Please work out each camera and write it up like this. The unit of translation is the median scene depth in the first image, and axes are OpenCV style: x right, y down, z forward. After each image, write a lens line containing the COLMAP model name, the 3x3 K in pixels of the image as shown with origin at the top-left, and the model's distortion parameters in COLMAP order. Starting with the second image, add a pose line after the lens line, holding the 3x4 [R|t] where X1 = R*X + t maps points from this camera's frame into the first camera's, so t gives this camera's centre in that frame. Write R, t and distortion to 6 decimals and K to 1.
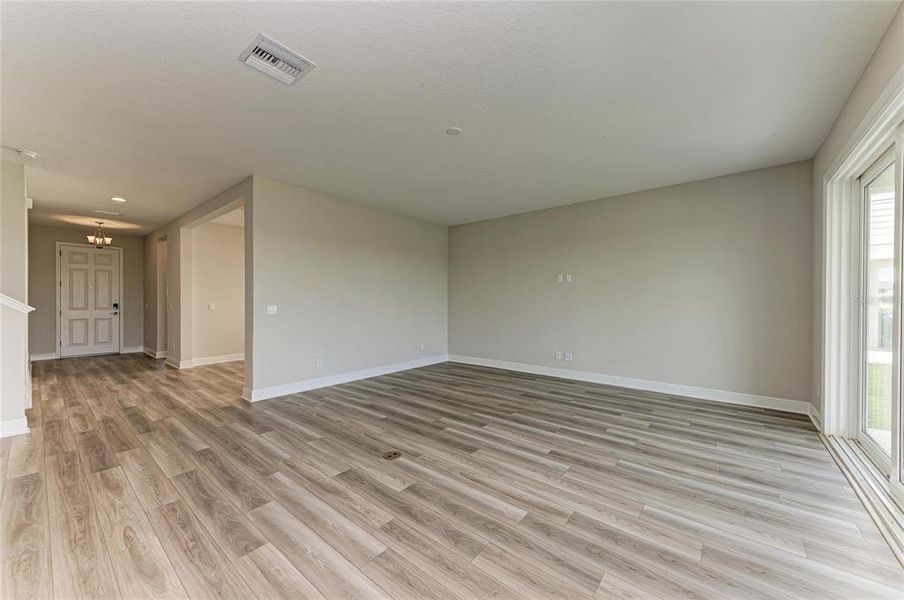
lens RADIAL K [[337.2, 0, 452.7], [0, 337.2, 302.2], [0, 0, 1]] dist [0.011490, -0.000469]
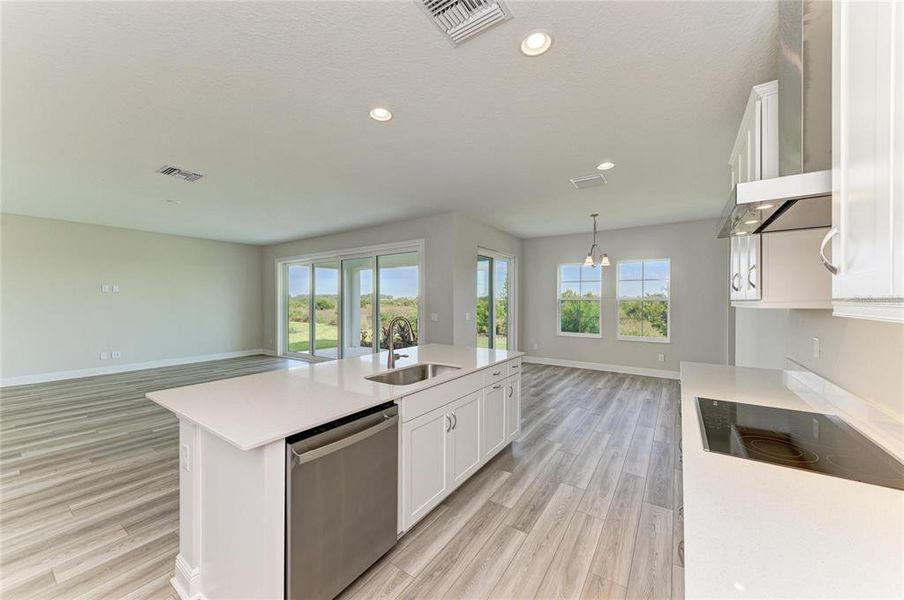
lens RADIAL K [[329.7, 0, 452.2], [0, 329.7, 302.0], [0, 0, 1]] dist [0.019515, -0.004937]
pose [[-0.092995, -0.008671, 0.995629, -1.523902], [0.001121, 0.999961, 0.008813, -0.054711], [-0.995666, 0.001936, -0.092982, -0.127480]]
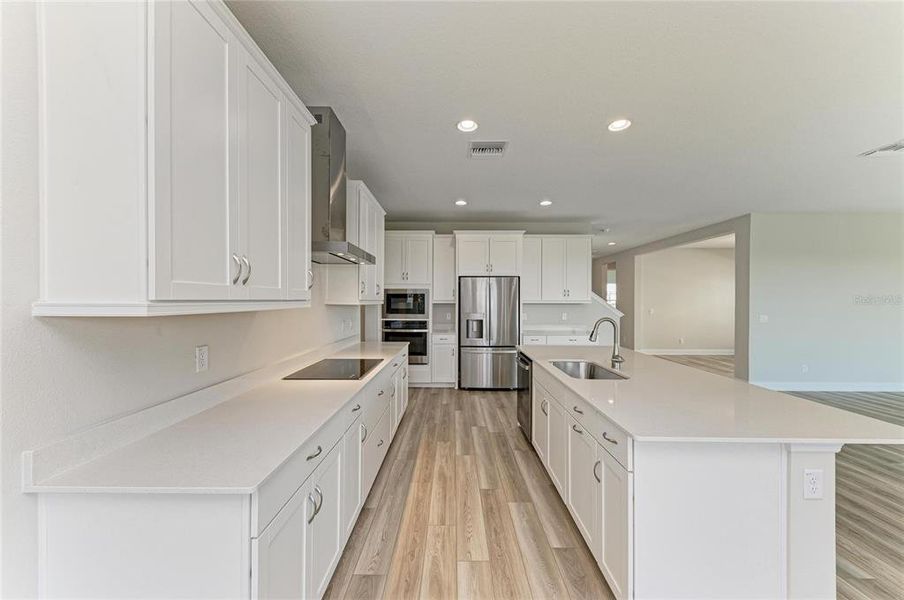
lens RADIAL K [[329.7, 0, 452.2], [0, 329.7, 302.0], [0, 0, 1]] dist [0.019515, -0.004937]
pose [[0.634970, 0.004129, -0.772526, -0.408647], [-0.002655, 0.999991, 0.003163, -0.052635], [0.772533, 0.000043, 0.634975, -0.839542]]
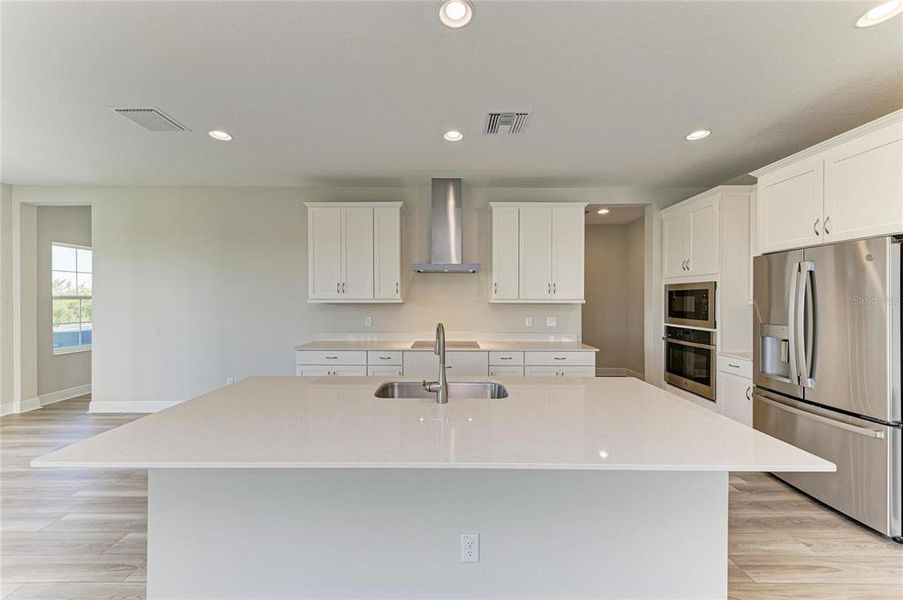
lens RADIAL K [[329.3, 0, 451.7], [0, 329.3, 302.0], [0, 0, 1]] dist [0.019515, -0.004937]
pose [[-0.772808, 0.001342, -0.634639, -0.455253], [-0.003763, 0.999970, 0.006697, -0.051076], [0.634629, 0.007563, -0.772780, 0.333000]]
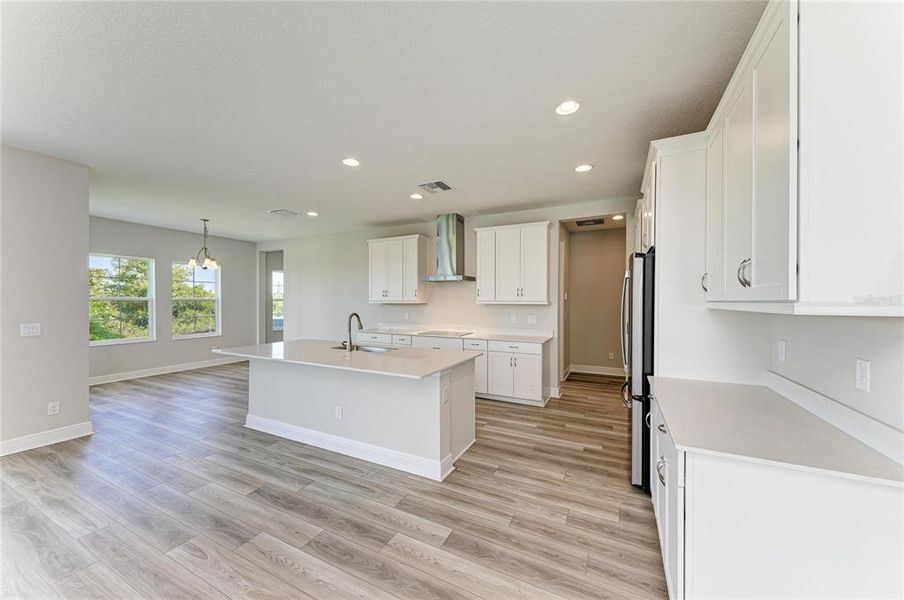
lens RADIAL K [[329.7, 0, 452.2], [0, 329.7, 302.0], [0, 0, 1]] dist [0.019515, -0.004937]
pose [[-0.975645, -0.003967, -0.219320, -0.843096], [-0.004703, 0.999985, 0.002835, -0.052636], [0.219305, 0.003798, -0.975649, 0.992775]]
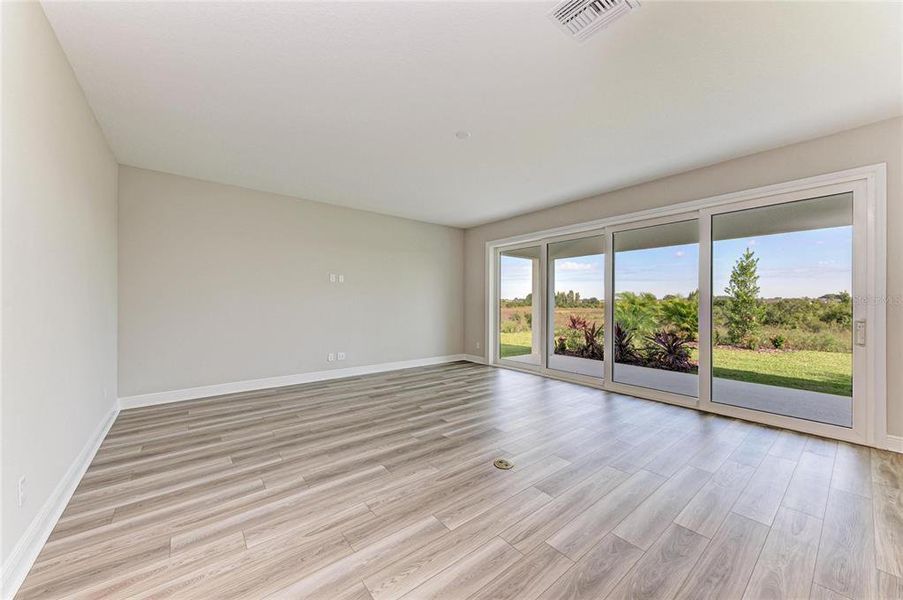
lens RADIAL K [[329.3, 0, 451.7], [0, 329.3, 302.0], [0, 0, 1]] dist [0.019515, -0.004937]
pose [[0.202646, 0.000525, 0.979252, -0.902561], [-0.002820, 0.999996, 0.000047, -0.002220], [-0.979248, -0.002771, 0.202647, 0.770128]]
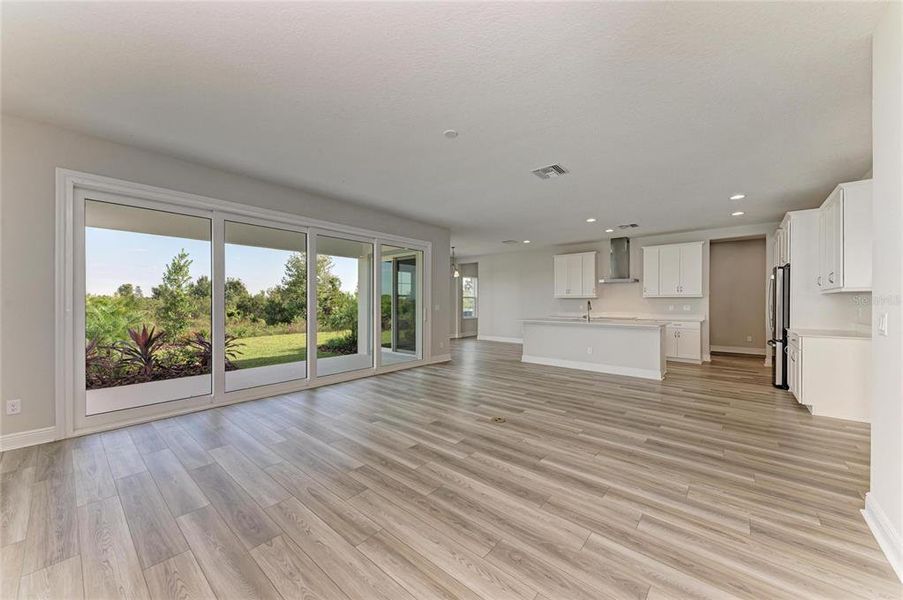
lens RADIAL K [[329.3, 0, 451.7], [0, 329.3, 302.0], [0, 0, 1]] dist [0.019515, -0.004937]
pose [[-0.999764, -0.003911, 0.021350, -0.020608], [-0.003921, 0.999992, -0.000430, -0.002552], [-0.021348, -0.000514, -0.999772, 1.839171]]
